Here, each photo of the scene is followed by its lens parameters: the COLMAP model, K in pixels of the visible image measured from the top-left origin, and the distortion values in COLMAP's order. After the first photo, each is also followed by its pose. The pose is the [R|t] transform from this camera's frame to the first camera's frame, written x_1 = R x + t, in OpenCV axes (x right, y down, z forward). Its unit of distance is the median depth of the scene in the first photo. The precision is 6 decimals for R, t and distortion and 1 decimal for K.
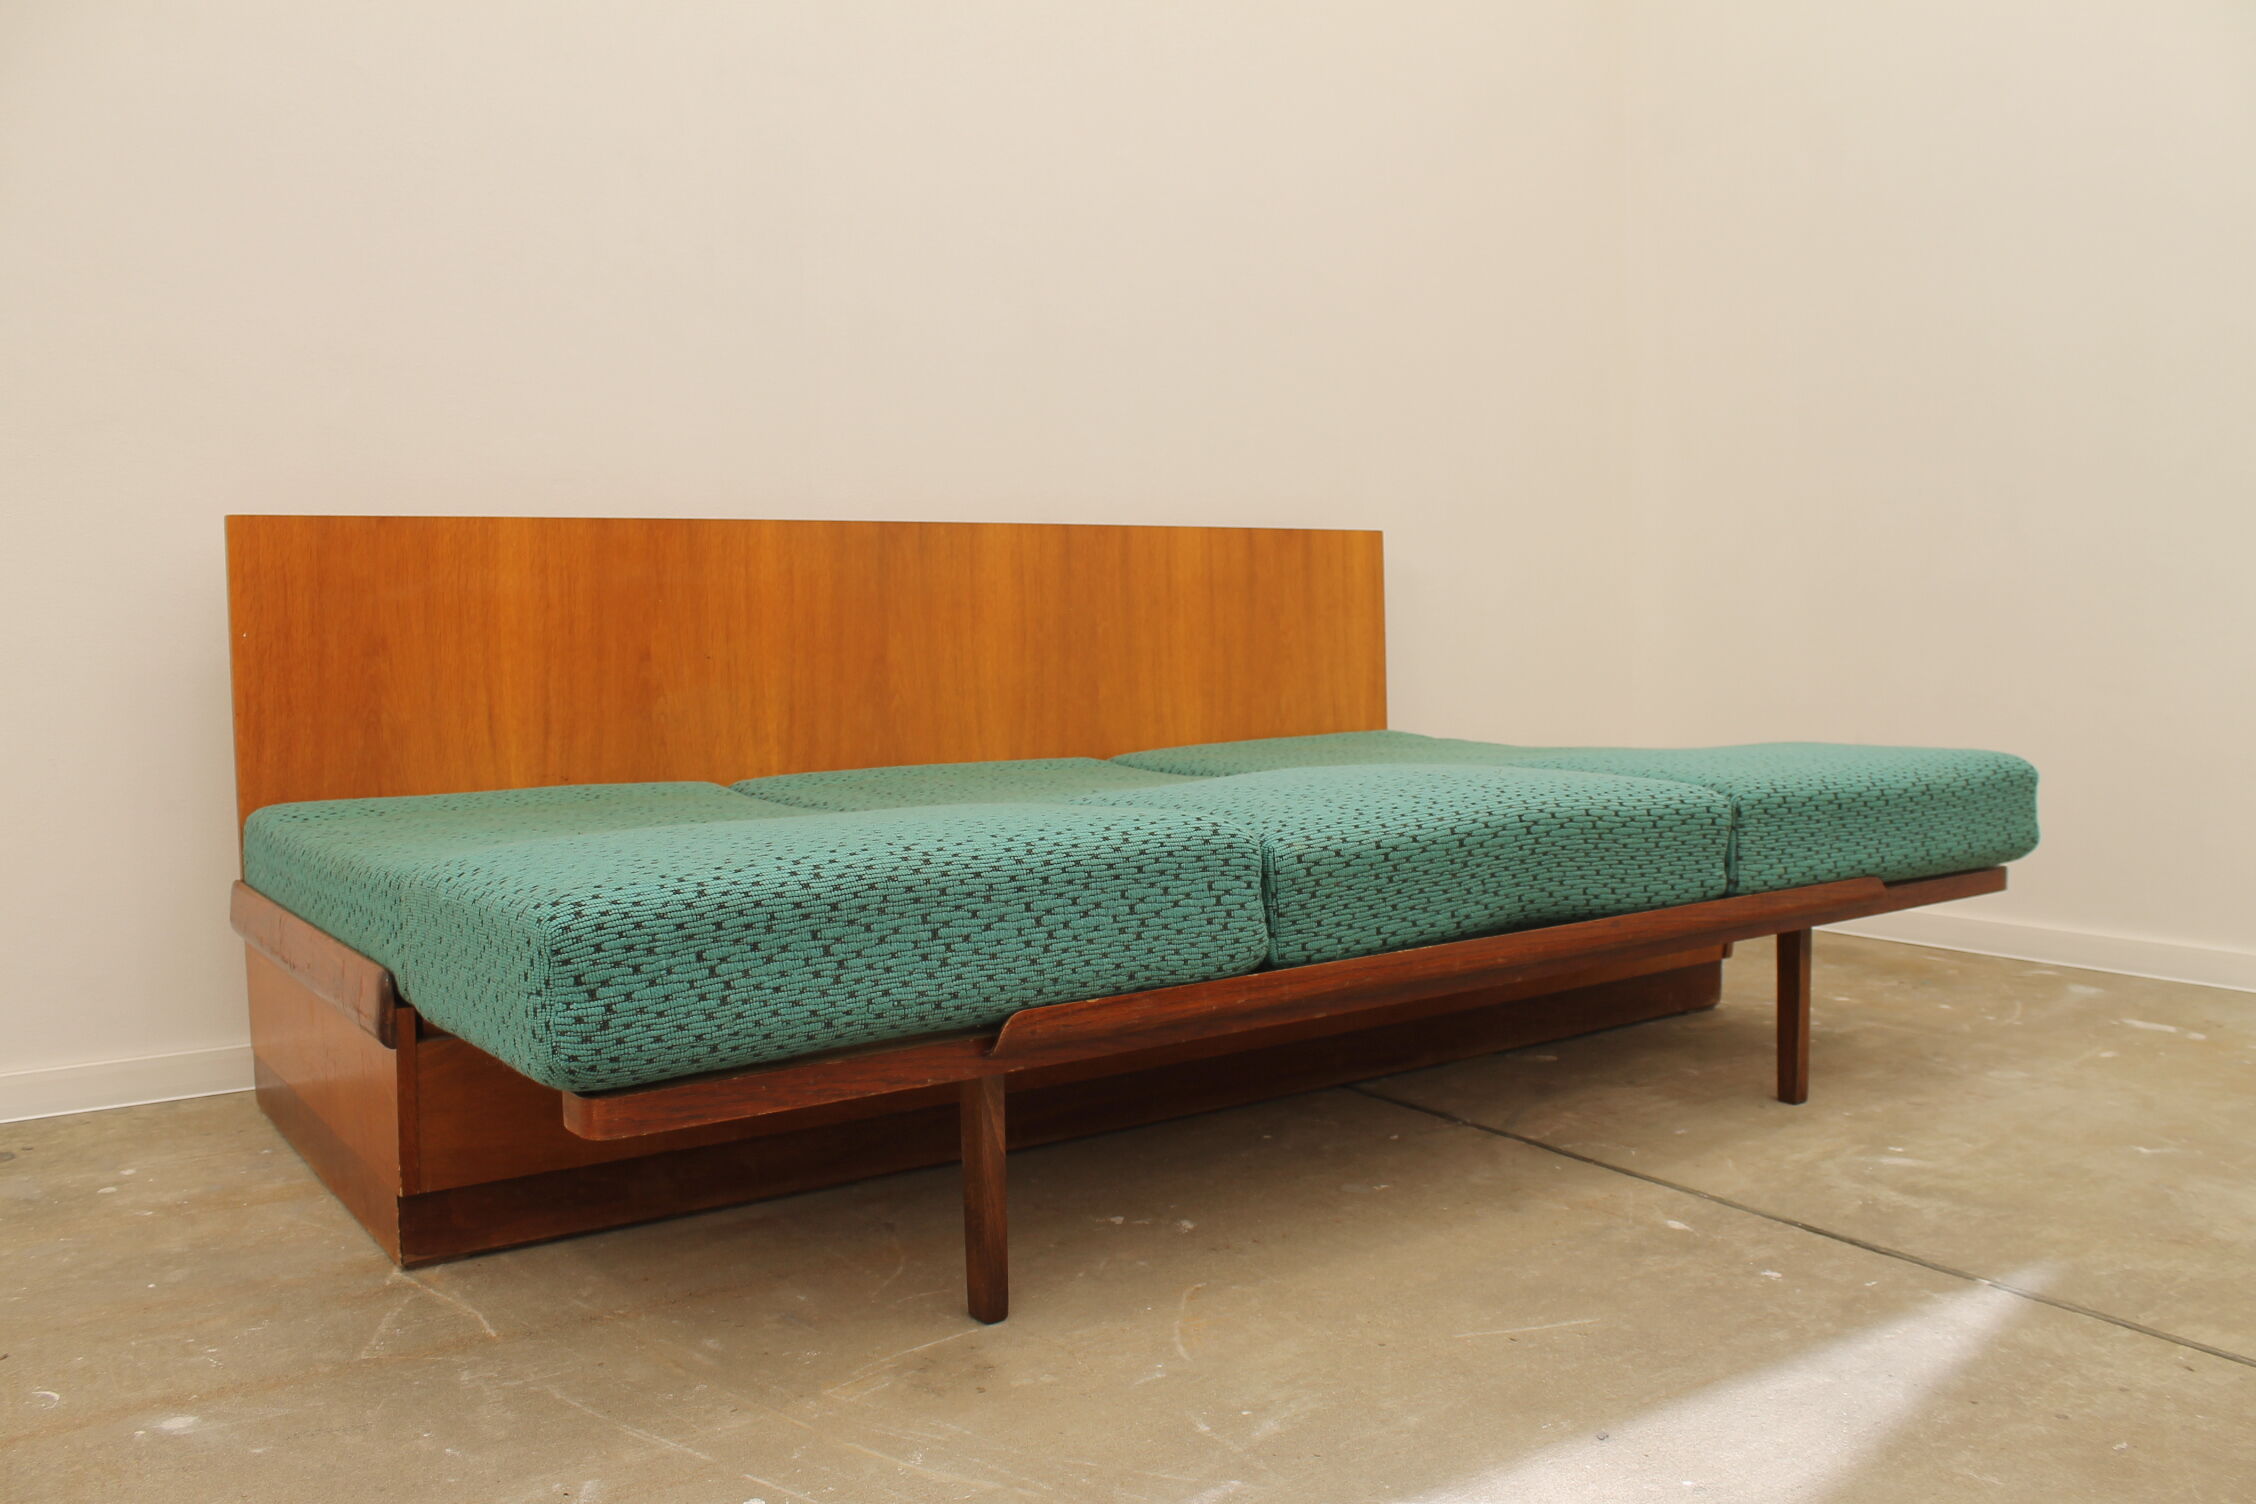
lens RADIAL K [[1864.9, 0, 1150.3], [0, 1864.9, 765.8], [0, 0, 1]] dist [-0.162259, 0.138649]
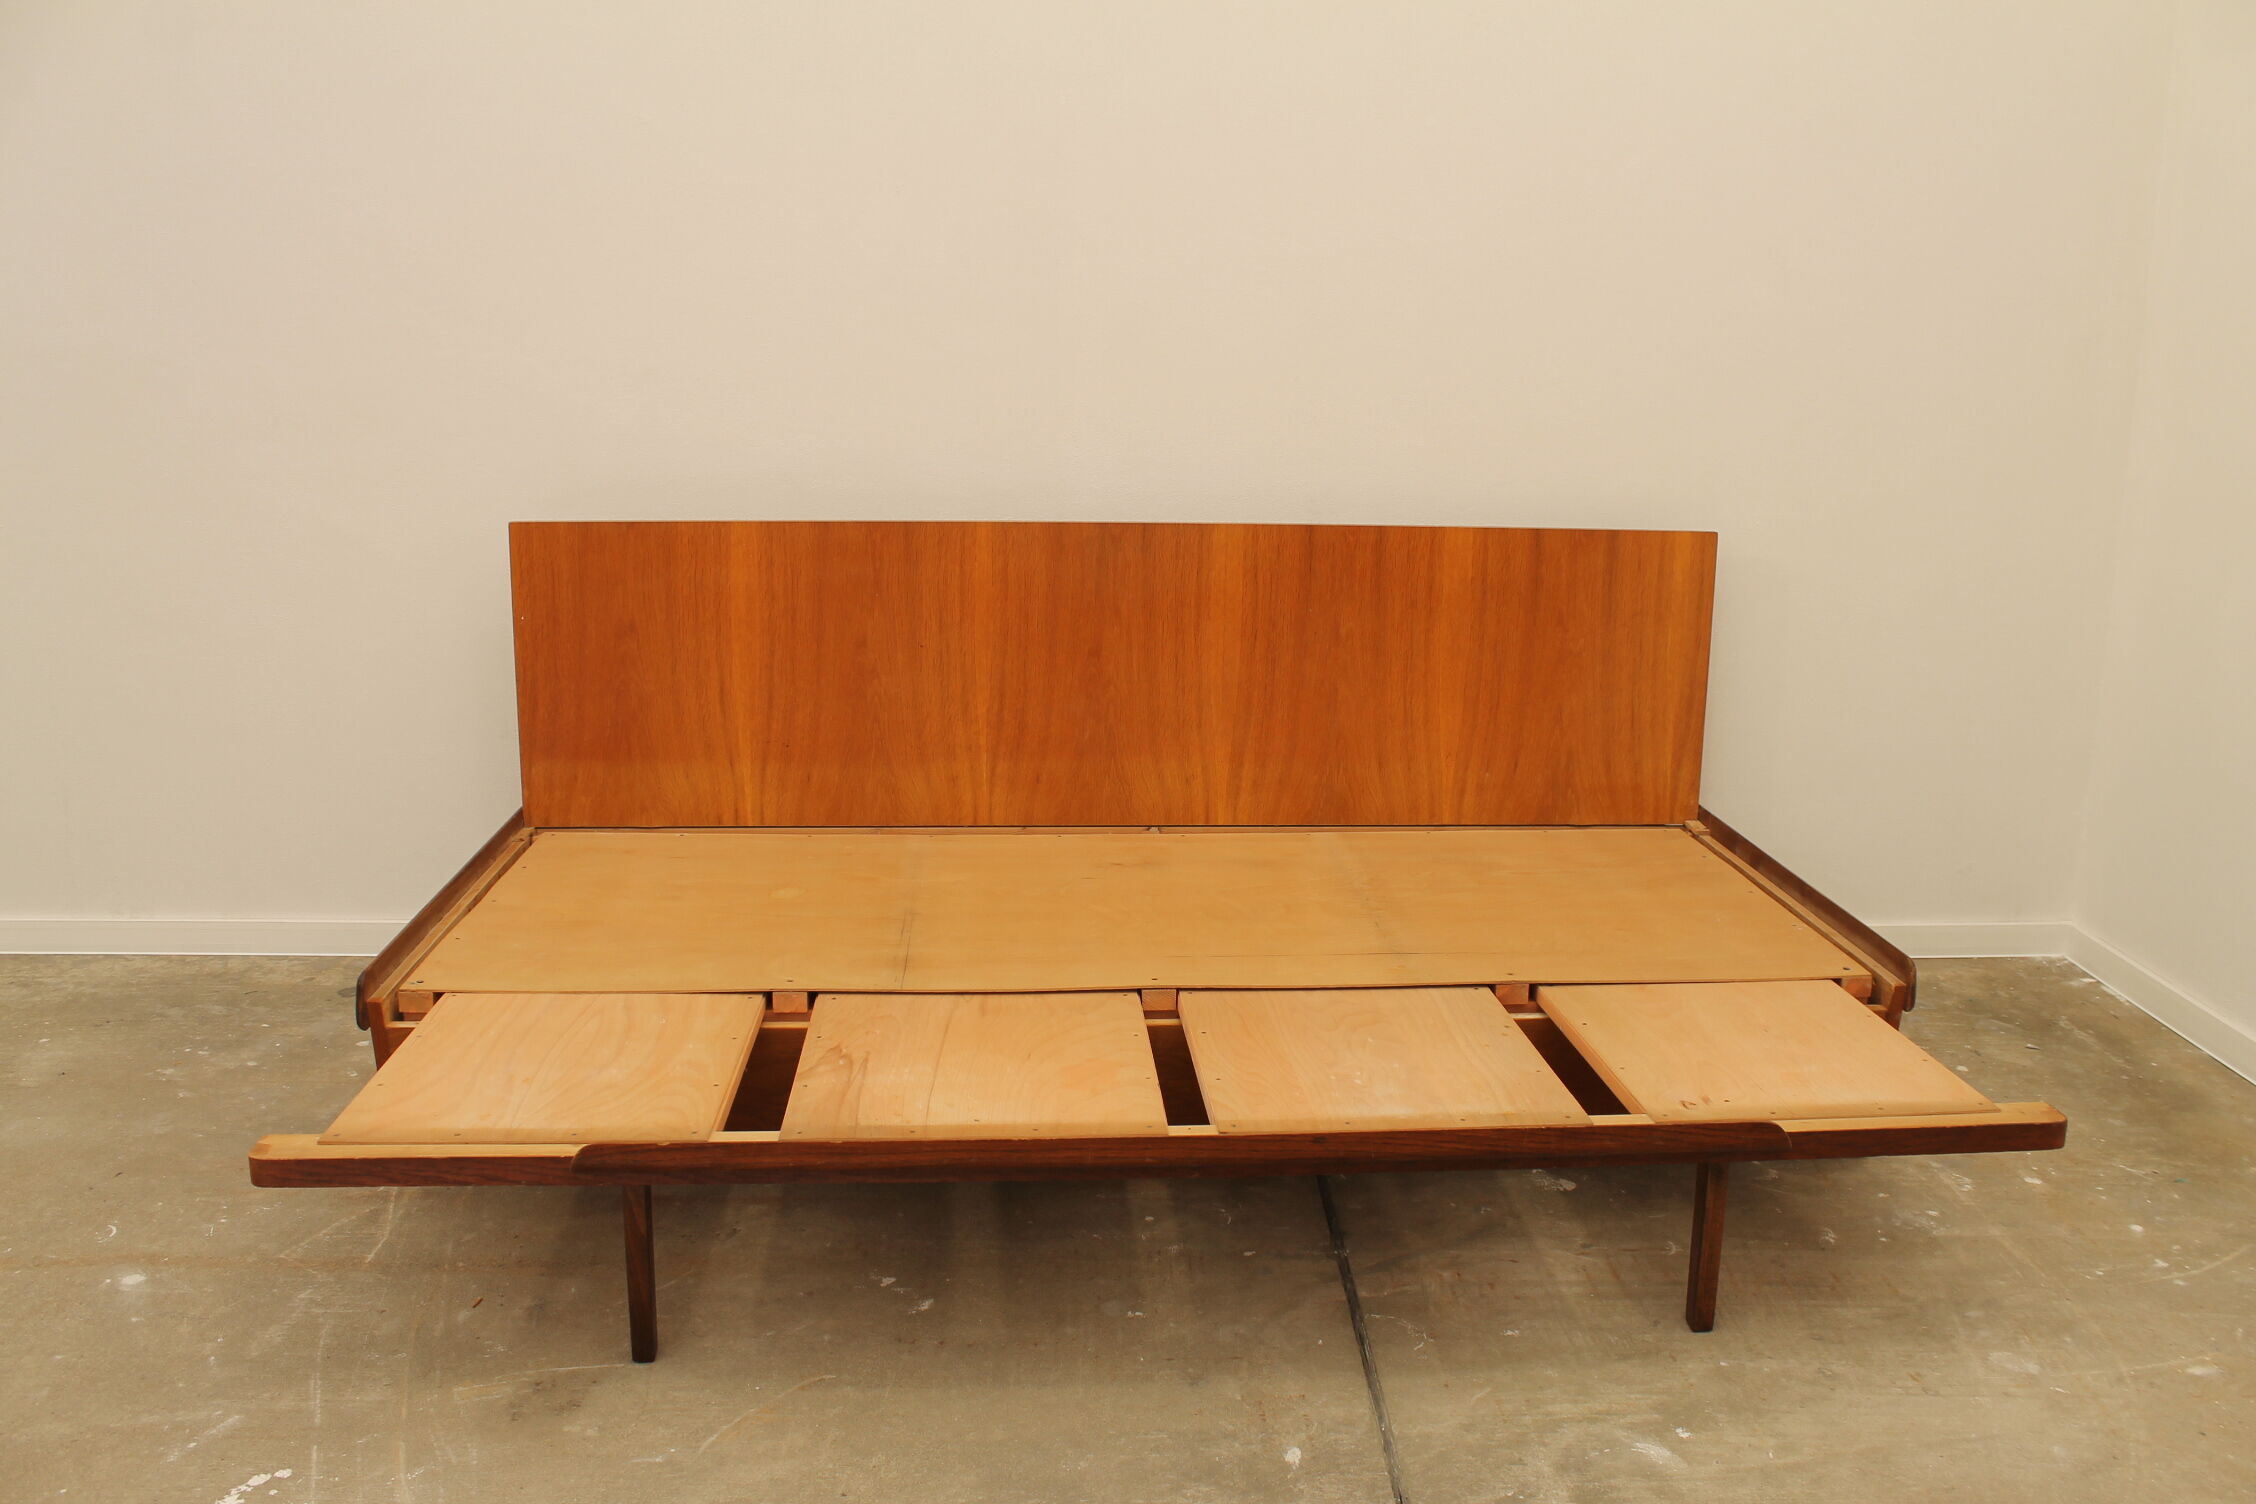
lens RADIAL K [[1864.9, 0, 1170.7], [0, 1864.9, 786.8], [0, 0, 1]] dist [-0.162259, 0.138649]
pose [[0.861143, 0.152817, -0.484850, 0.675333], [-0.071345, 0.980639, 0.182367, -0.289087], [0.503332, -0.122453, 0.855373, 0.167096]]
